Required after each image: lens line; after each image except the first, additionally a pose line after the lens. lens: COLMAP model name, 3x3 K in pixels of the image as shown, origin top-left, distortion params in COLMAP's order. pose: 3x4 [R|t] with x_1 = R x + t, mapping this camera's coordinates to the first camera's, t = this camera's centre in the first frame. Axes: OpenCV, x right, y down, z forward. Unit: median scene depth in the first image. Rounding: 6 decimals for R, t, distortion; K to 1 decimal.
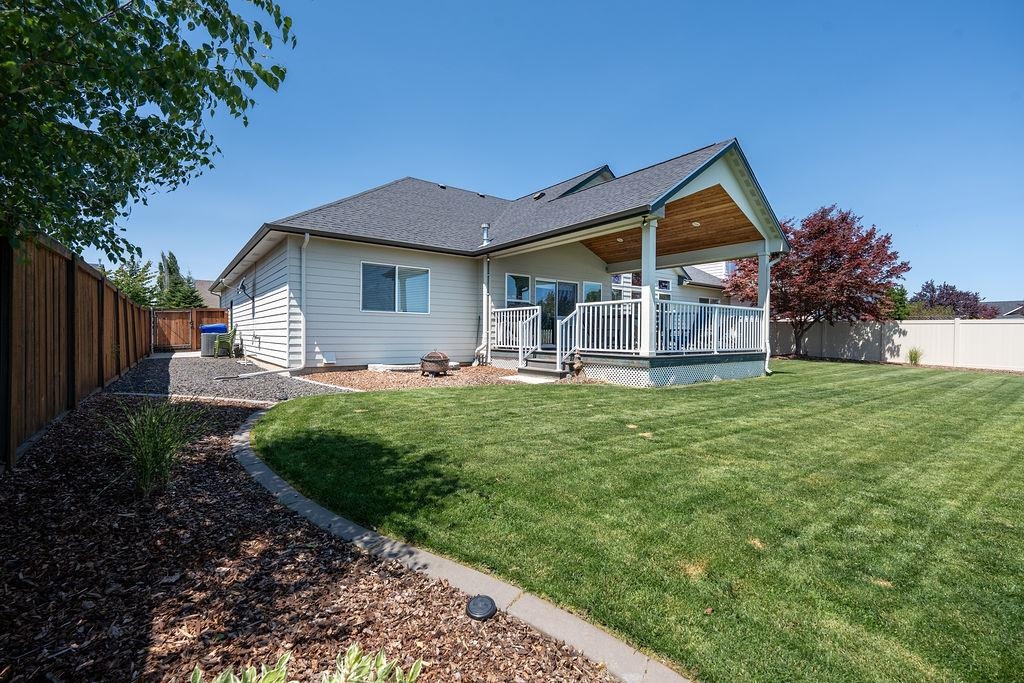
lens RADIAL K [[452.8, 0, 511.0], [0, 452.8, 340.2], [0, 0, 1]] dist [-0.003254, 0.000426]
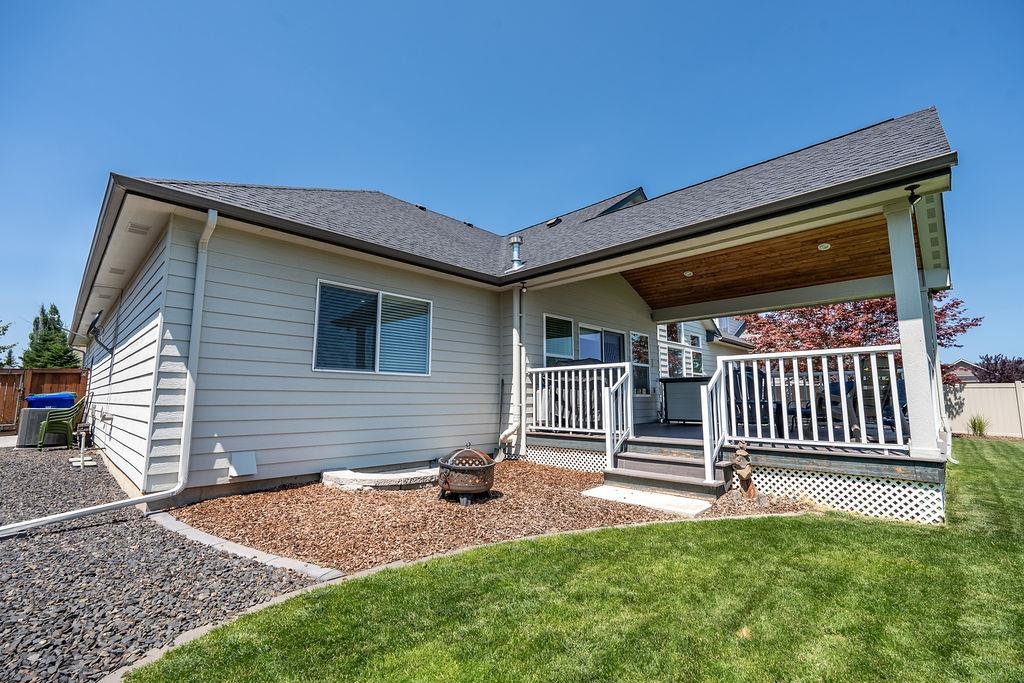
lens RADIAL K [[452.8, 0, 513.4], [0, 452.8, 342.4], [0, 0, 1]] dist [-0.003254, 0.000426]
pose [[0.988655, 0.010789, 0.149815, -0.161533], [0.009758, 0.990697, -0.135739, -0.019745], [-0.149885, 0.135661, 0.979352, 0.396016]]
